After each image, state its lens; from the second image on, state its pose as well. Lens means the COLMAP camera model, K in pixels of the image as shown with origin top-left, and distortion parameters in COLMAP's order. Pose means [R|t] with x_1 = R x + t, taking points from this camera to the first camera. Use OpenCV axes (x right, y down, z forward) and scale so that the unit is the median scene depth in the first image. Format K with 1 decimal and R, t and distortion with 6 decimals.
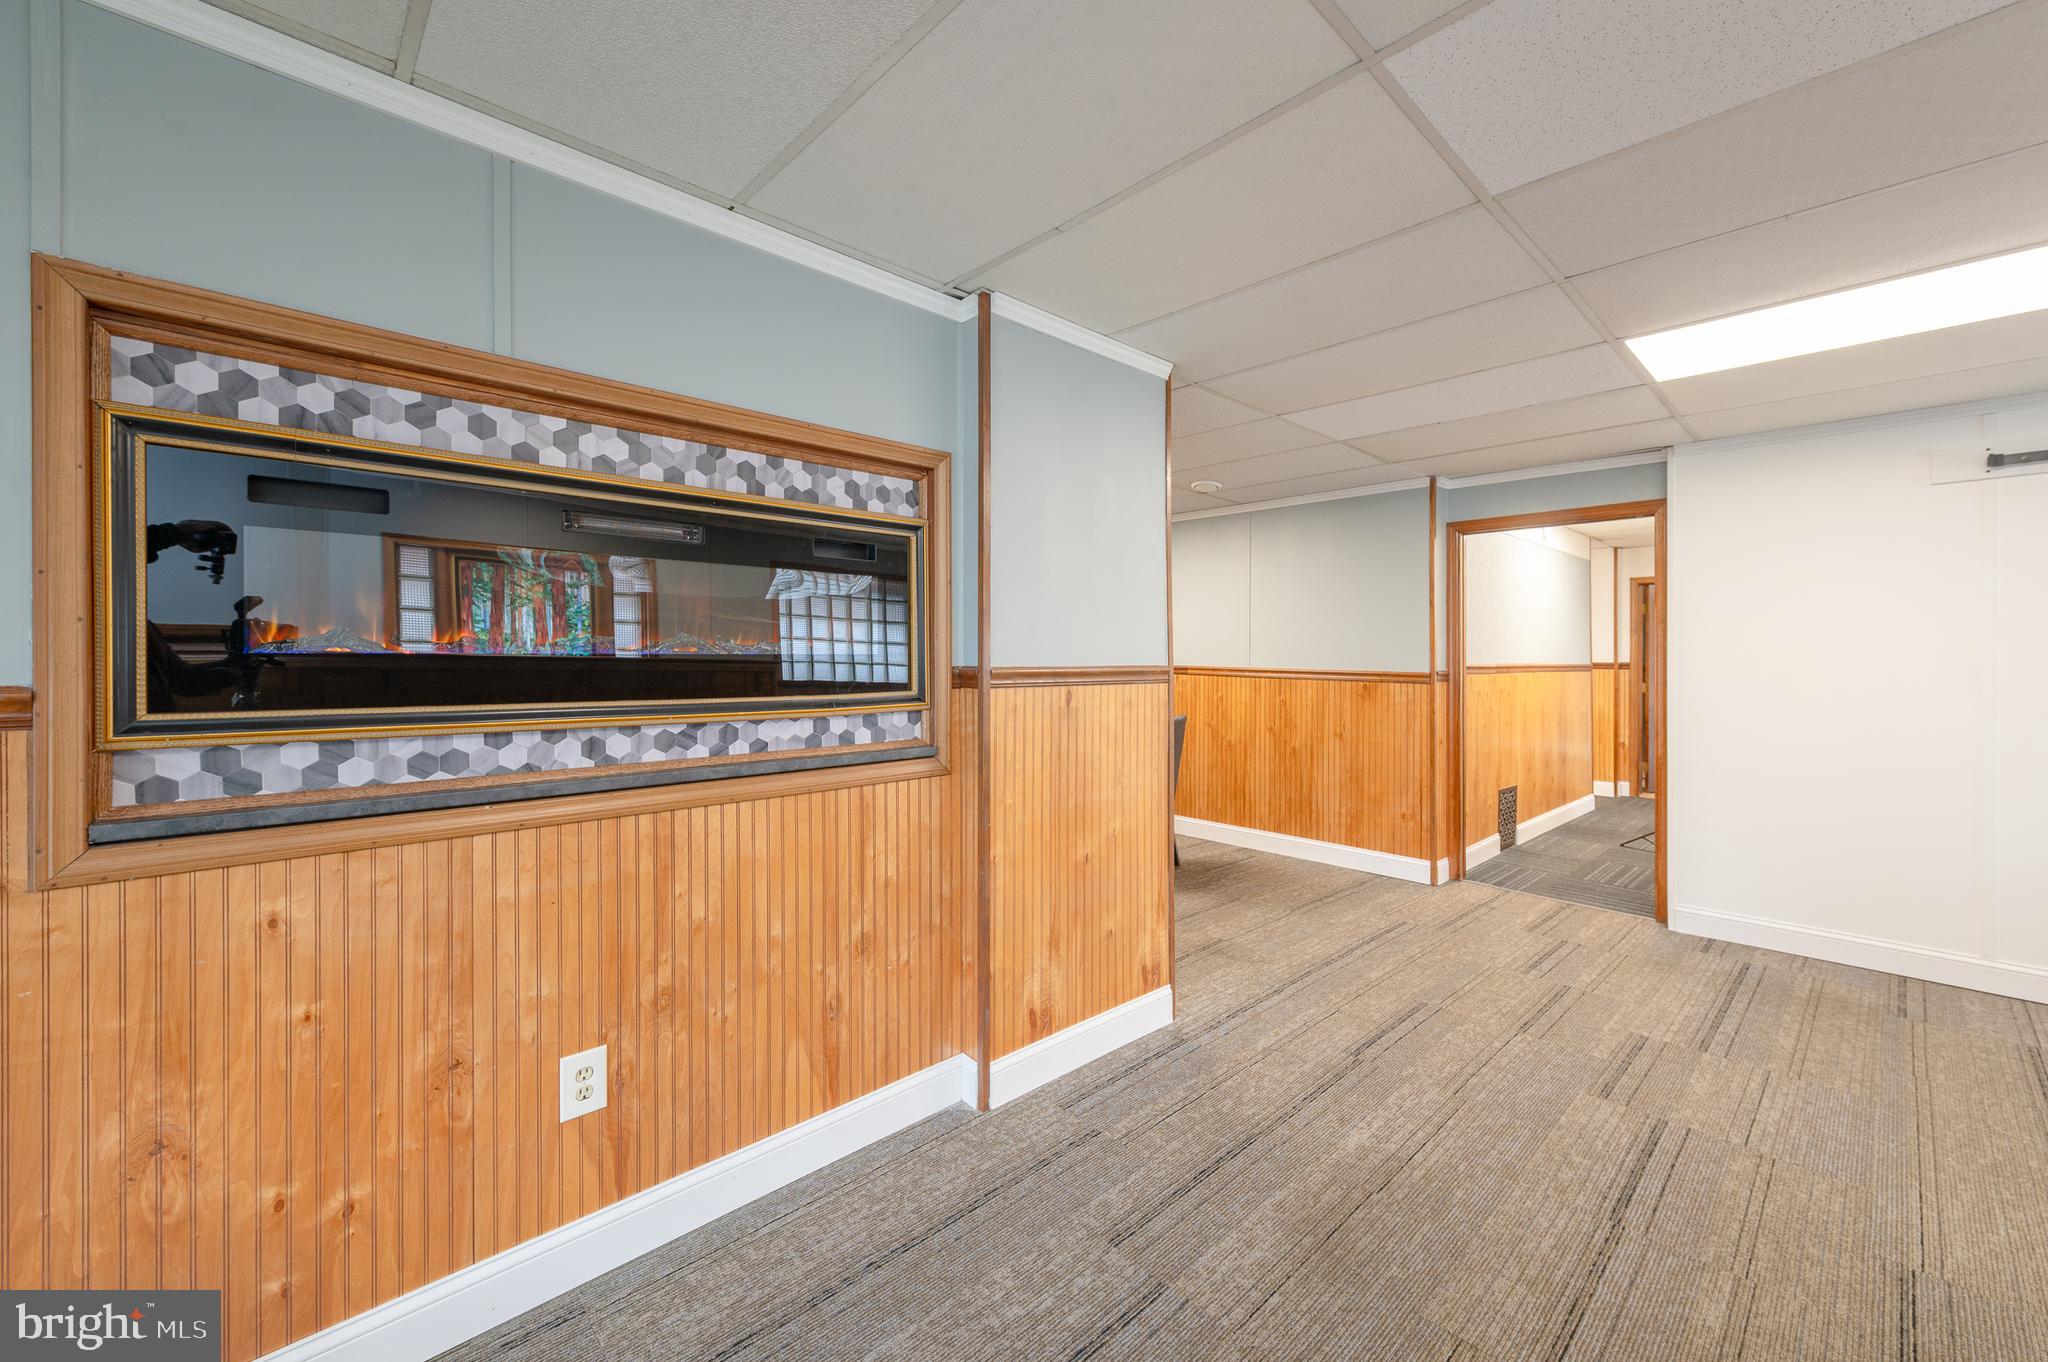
lens RADIAL K [[805.6, 0, 1031.5], [0, 805.6, 655.9], [0, 0, 1]] dist [0.001915, 0.000127]
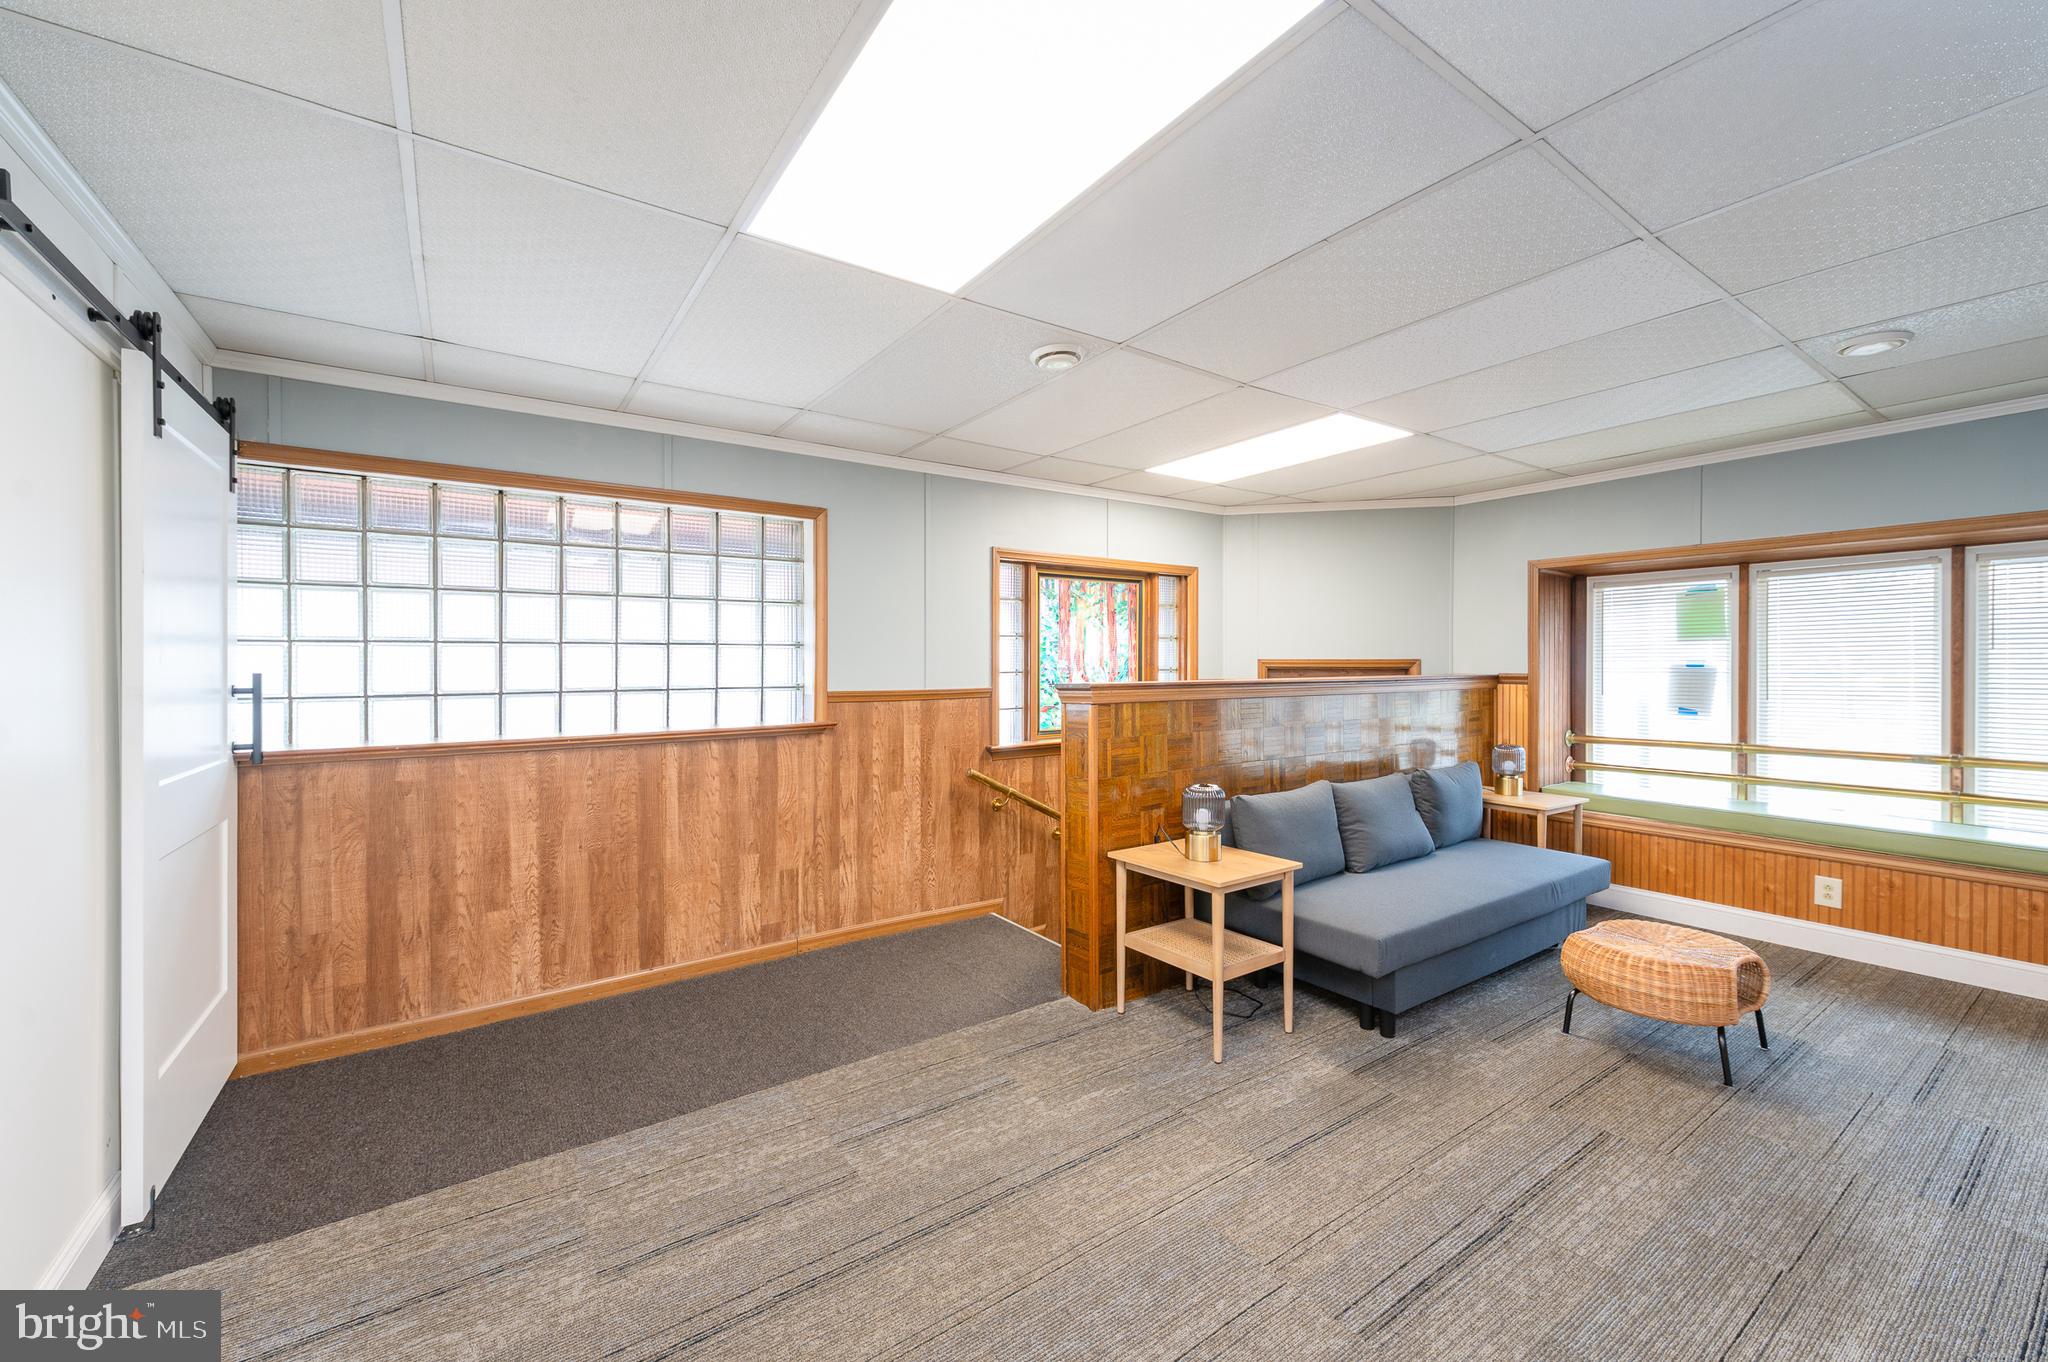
lens RADIAL K [[796.3, 0, 1025.7], [0, 796.3, 666.4], [0, 0, 1]] dist [0.000083, -0.000094]
pose [[-0.988565, 0.001273, 0.150791, 1.099386], [0.001934, 0.999989, 0.004235, -0.002352], [-0.150784, 0.004478, -0.988557, 1.955055]]
